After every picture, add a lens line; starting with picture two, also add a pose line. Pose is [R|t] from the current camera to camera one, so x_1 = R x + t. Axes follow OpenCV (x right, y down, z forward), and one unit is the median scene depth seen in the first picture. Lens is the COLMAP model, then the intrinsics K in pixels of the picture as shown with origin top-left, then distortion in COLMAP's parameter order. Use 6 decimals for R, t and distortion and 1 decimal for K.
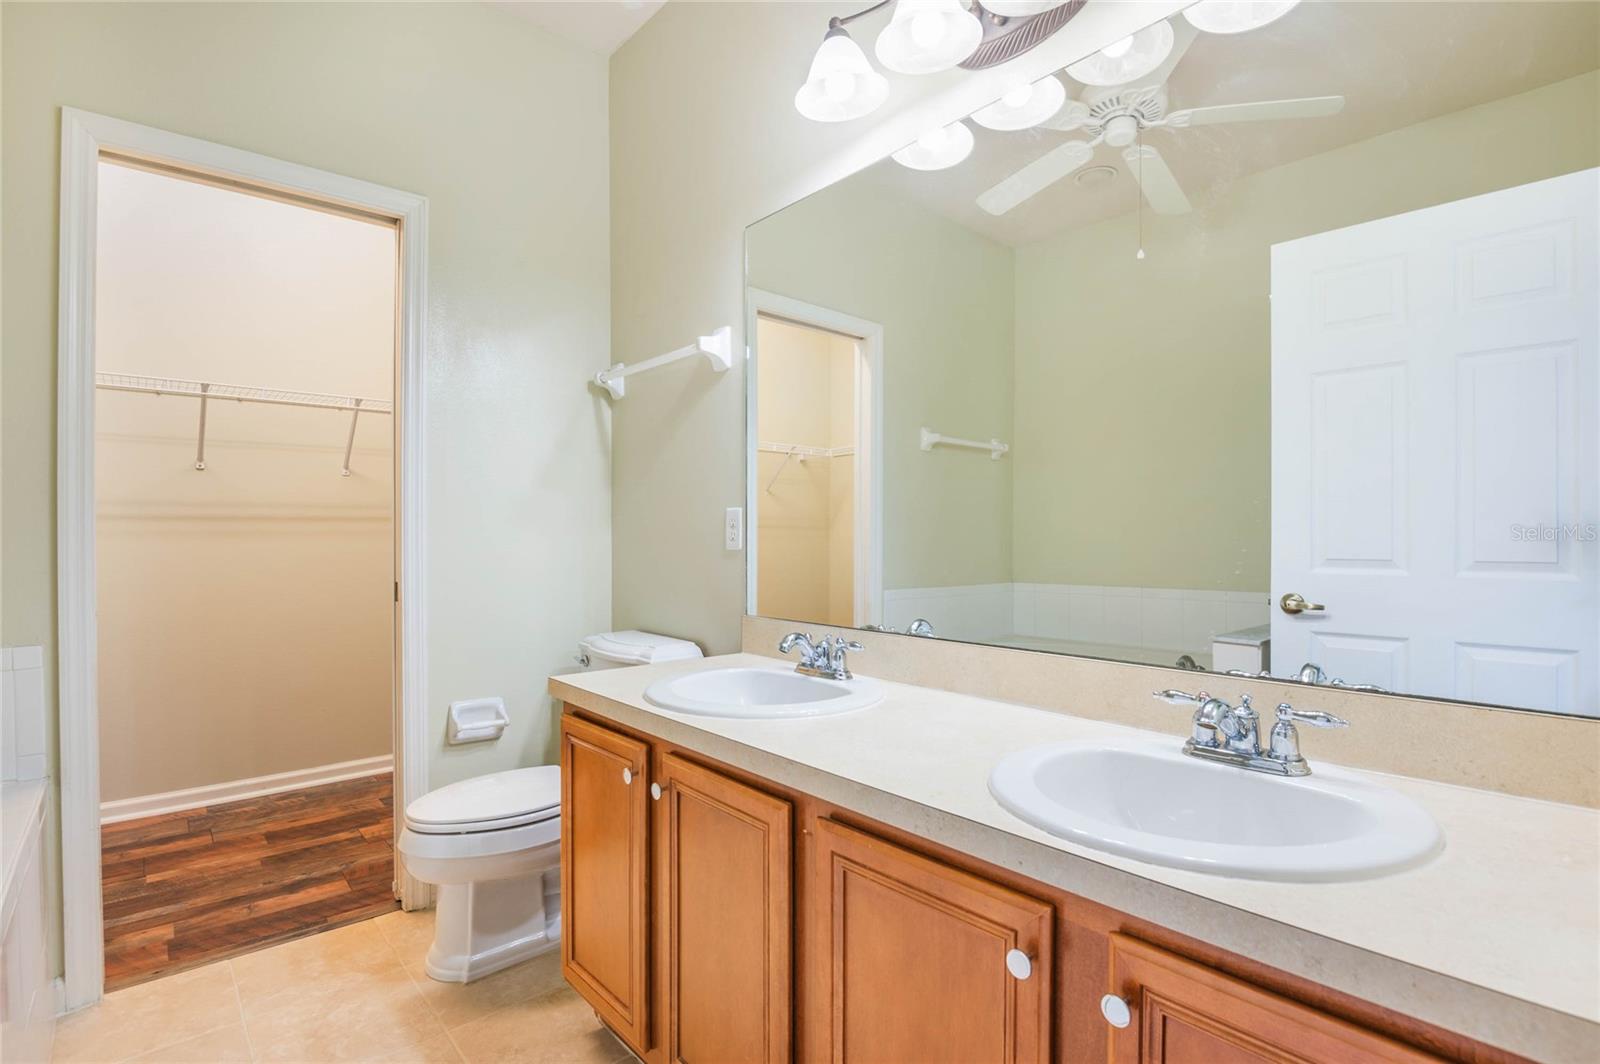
lens RADIAL K [[752.5, 0, 820.5], [0, 752.5, 545.3], [0, 0, 1]] dist [-0.029274, -0.001928]
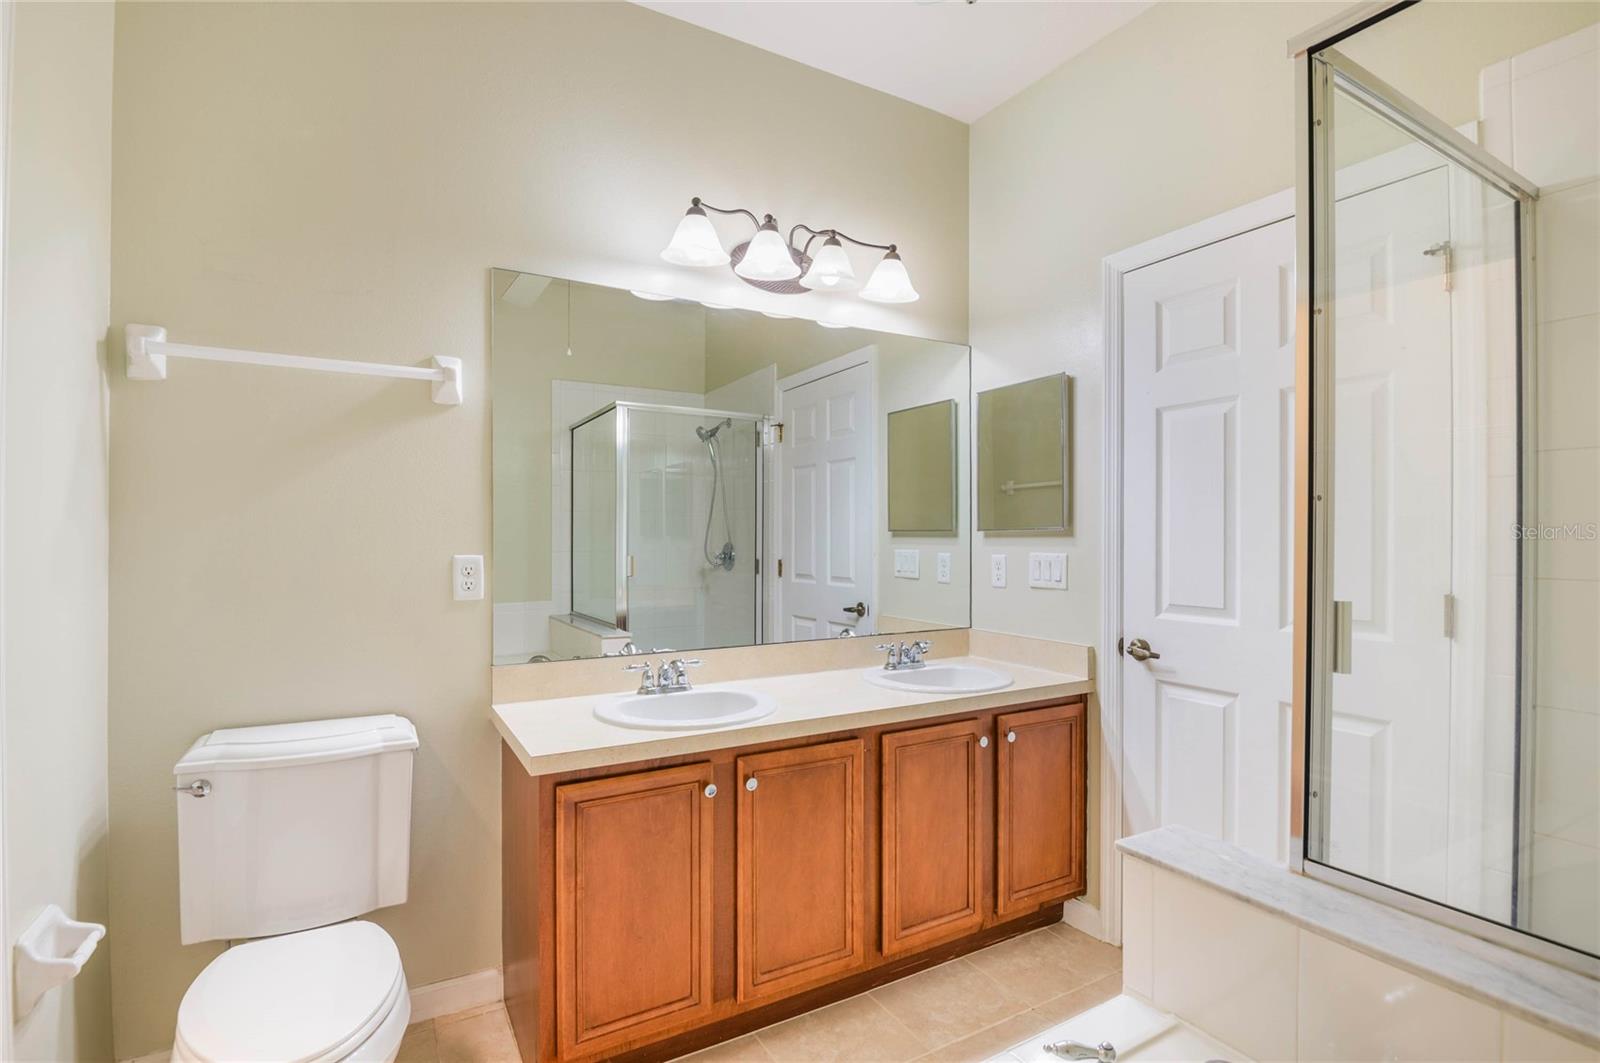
lens RADIAL K [[752.5, 0, 799.1], [0, 752.5, 540.1], [0, 0, 1]] dist [-0.029274, -0.001928]
pose [[0.208654, 0.001830, 0.977988, -0.843281], [0.008450, 0.999958, -0.003673, -0.055049], [-0.977953, 0.009030, 0.208630, 0.358788]]
